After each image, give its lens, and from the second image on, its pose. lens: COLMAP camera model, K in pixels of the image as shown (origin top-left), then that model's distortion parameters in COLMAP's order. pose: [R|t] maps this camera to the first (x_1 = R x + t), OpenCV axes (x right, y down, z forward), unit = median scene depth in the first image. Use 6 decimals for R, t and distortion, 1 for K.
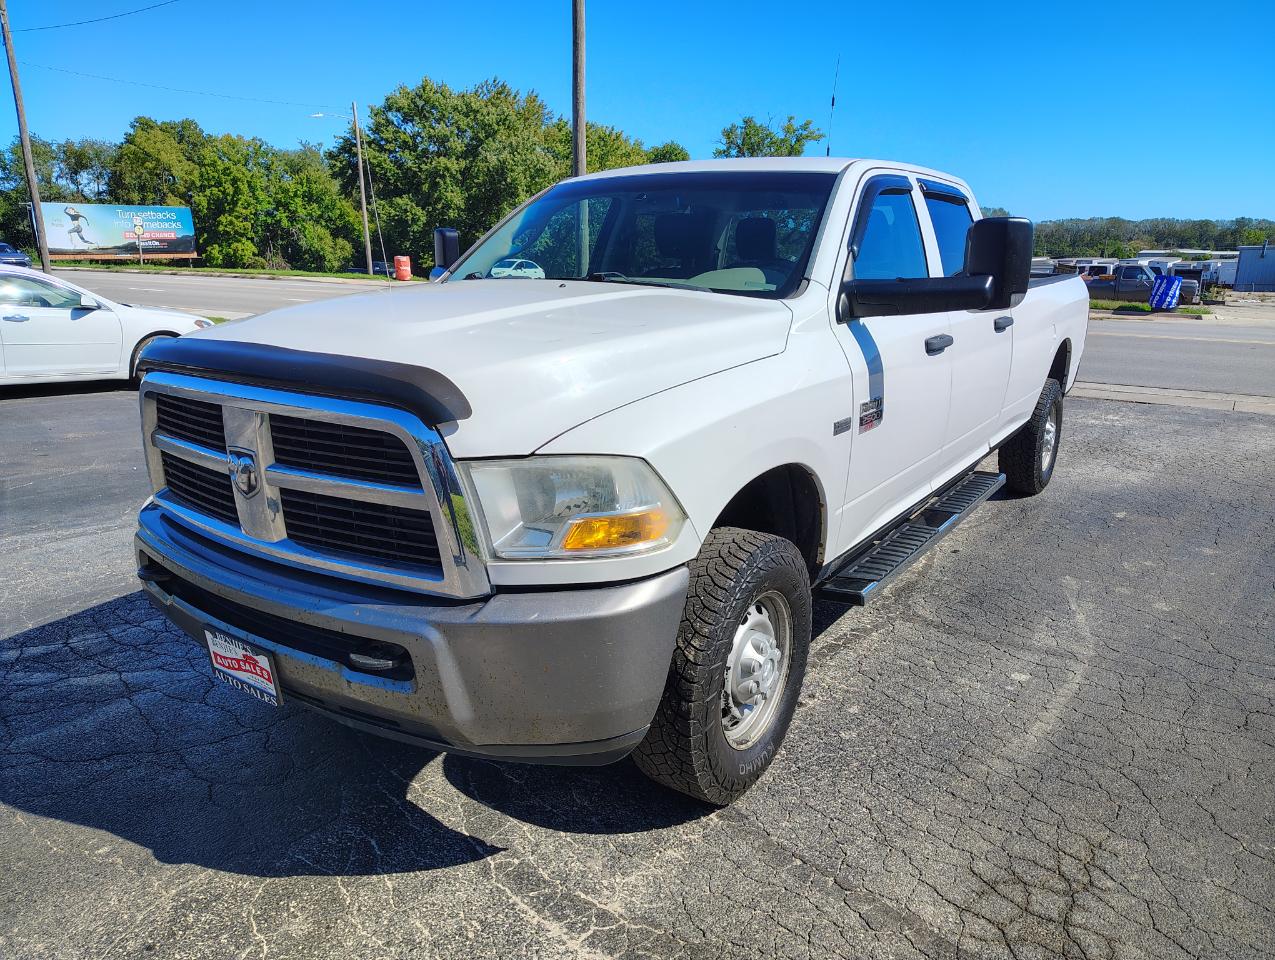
lens RADIAL K [[895.3, 0, 643.4], [0, 895.3, 481.9], [0, 0, 1]] dist [0.030214, -0.035157]
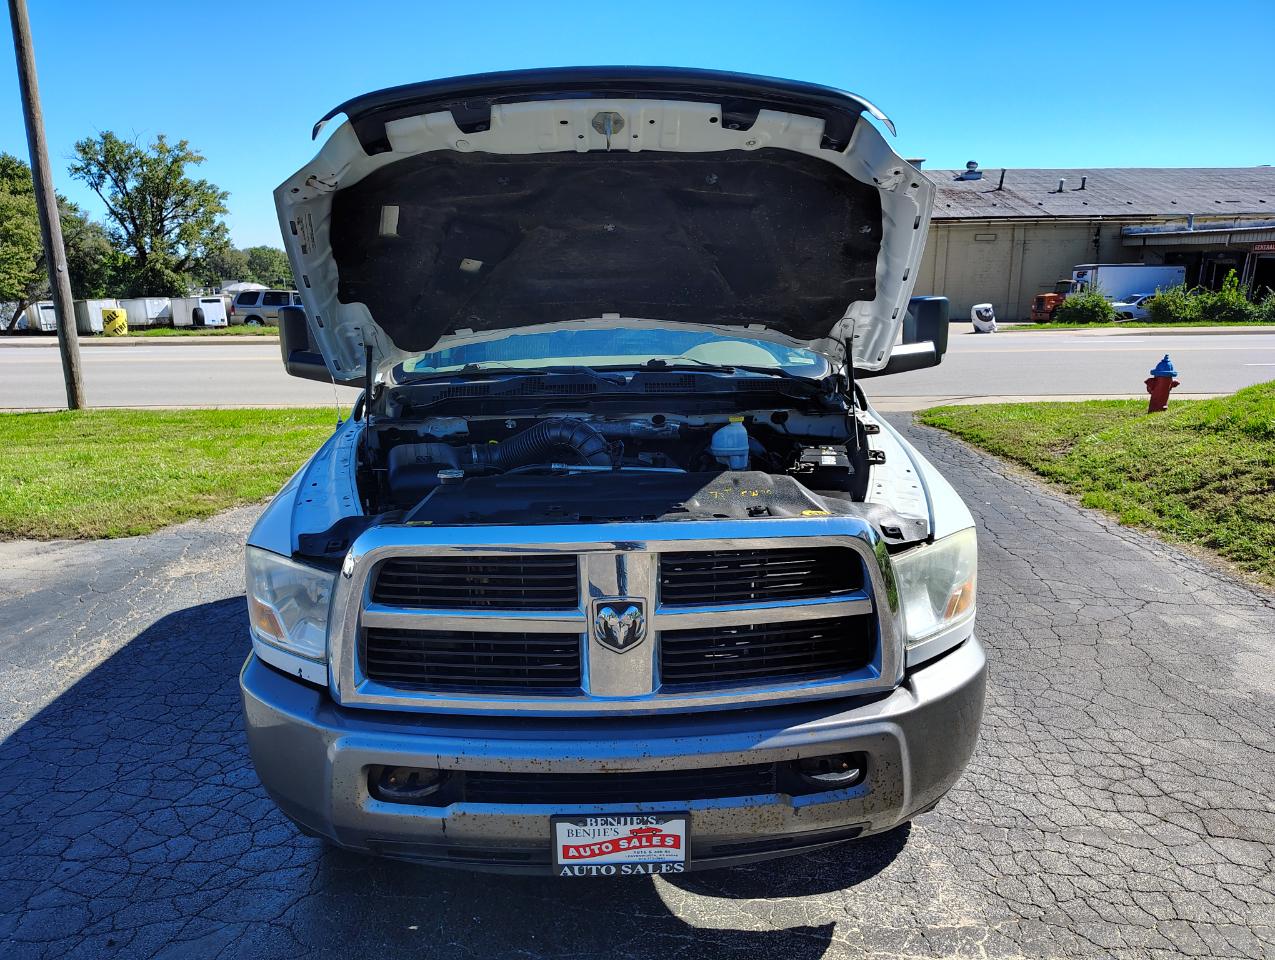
lens RADIAL K [[905.1, 0, 643.3], [0, 905.1, 474.6], [0, 0, 1]] dist [0.004306, -0.002888]
pose [[0.797439, -0.144017, 0.585961, -0.862214], [0.163859, 0.986293, 0.019413, -0.157299], [-0.580725, 0.080534, 0.810107, 0.242125]]
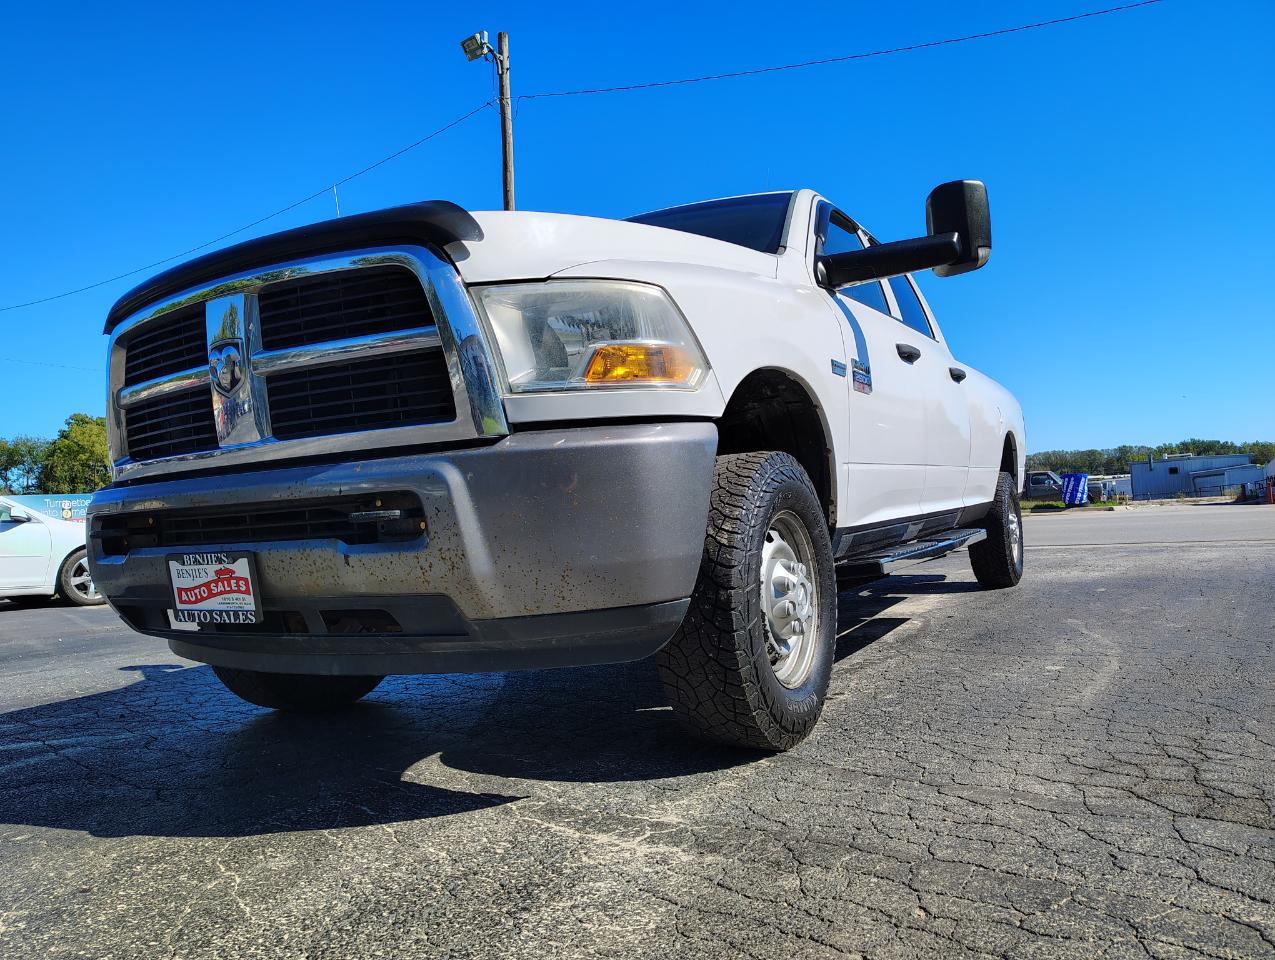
lens RADIAL K [[894.9, 0, 639.9], [0, 894.9, 488.4], [0, 0, 1]] dist [0.037498, -0.042292]
pose [[0.995040, -0.065735, 0.074660, -0.092426], [0.083814, 0.958261, -0.273333, 0.370015], [-0.053576, 0.278235, 0.959018, 0.115831]]
